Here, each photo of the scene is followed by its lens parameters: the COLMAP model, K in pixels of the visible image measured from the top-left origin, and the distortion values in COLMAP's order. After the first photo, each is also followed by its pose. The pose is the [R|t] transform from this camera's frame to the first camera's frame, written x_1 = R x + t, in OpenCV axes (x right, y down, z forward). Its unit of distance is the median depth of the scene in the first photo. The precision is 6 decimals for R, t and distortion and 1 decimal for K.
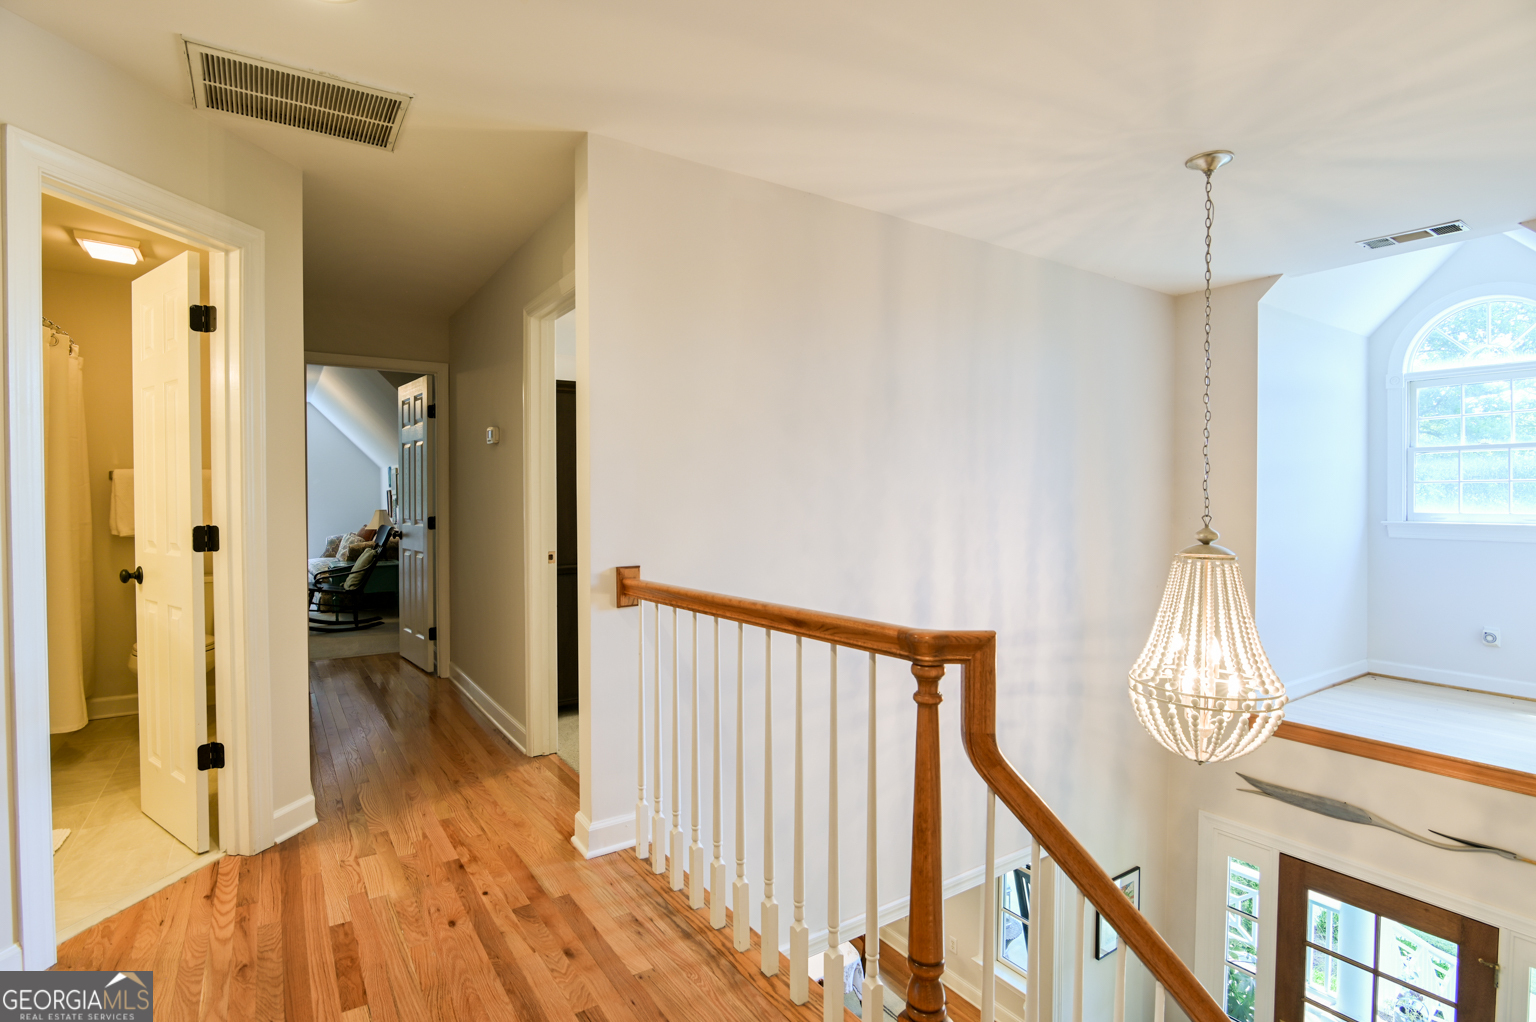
lens RADIAL K [[748.0, 0, 768.0], [0, 748.0, 511.0], [0, 0, 1]] dist [-0.021550, -0.001375]
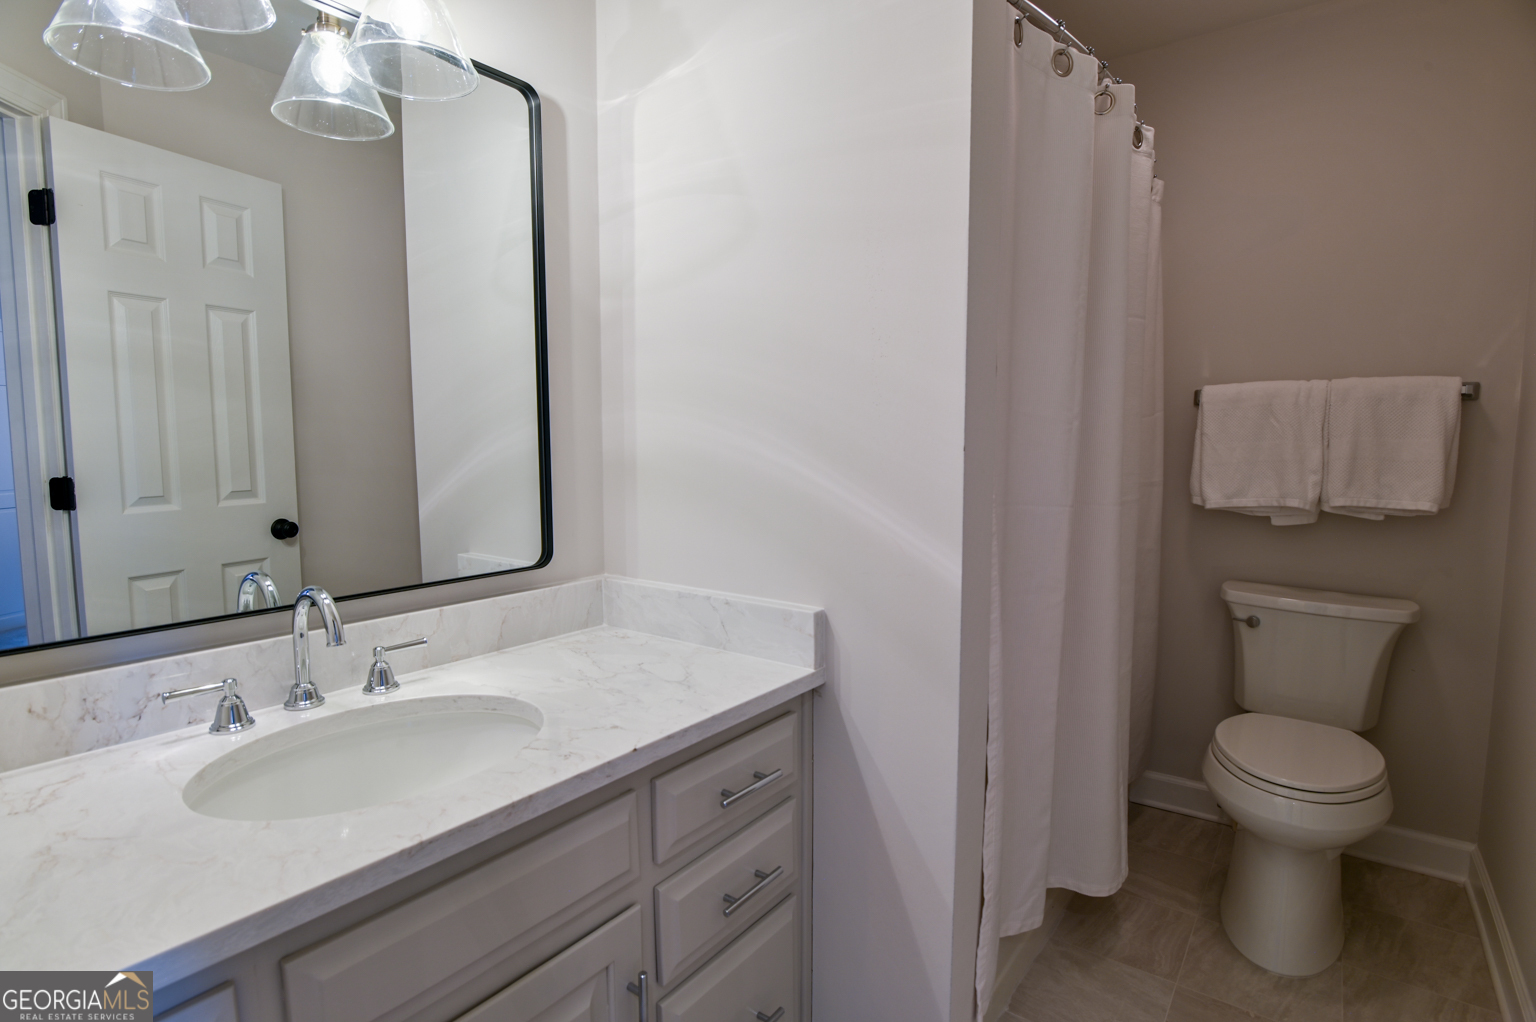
lens RADIAL K [[748.0, 0, 768.0], [0, 748.0, 511.0], [0, 0, 1]] dist [-0.021550, -0.001375]
pose [[0.318063, 0.086131, -0.944149, -0.464199], [-0.014186, 0.996186, 0.086099, -0.006466], [0.947964, -0.013991, 0.318071, 0.516334]]
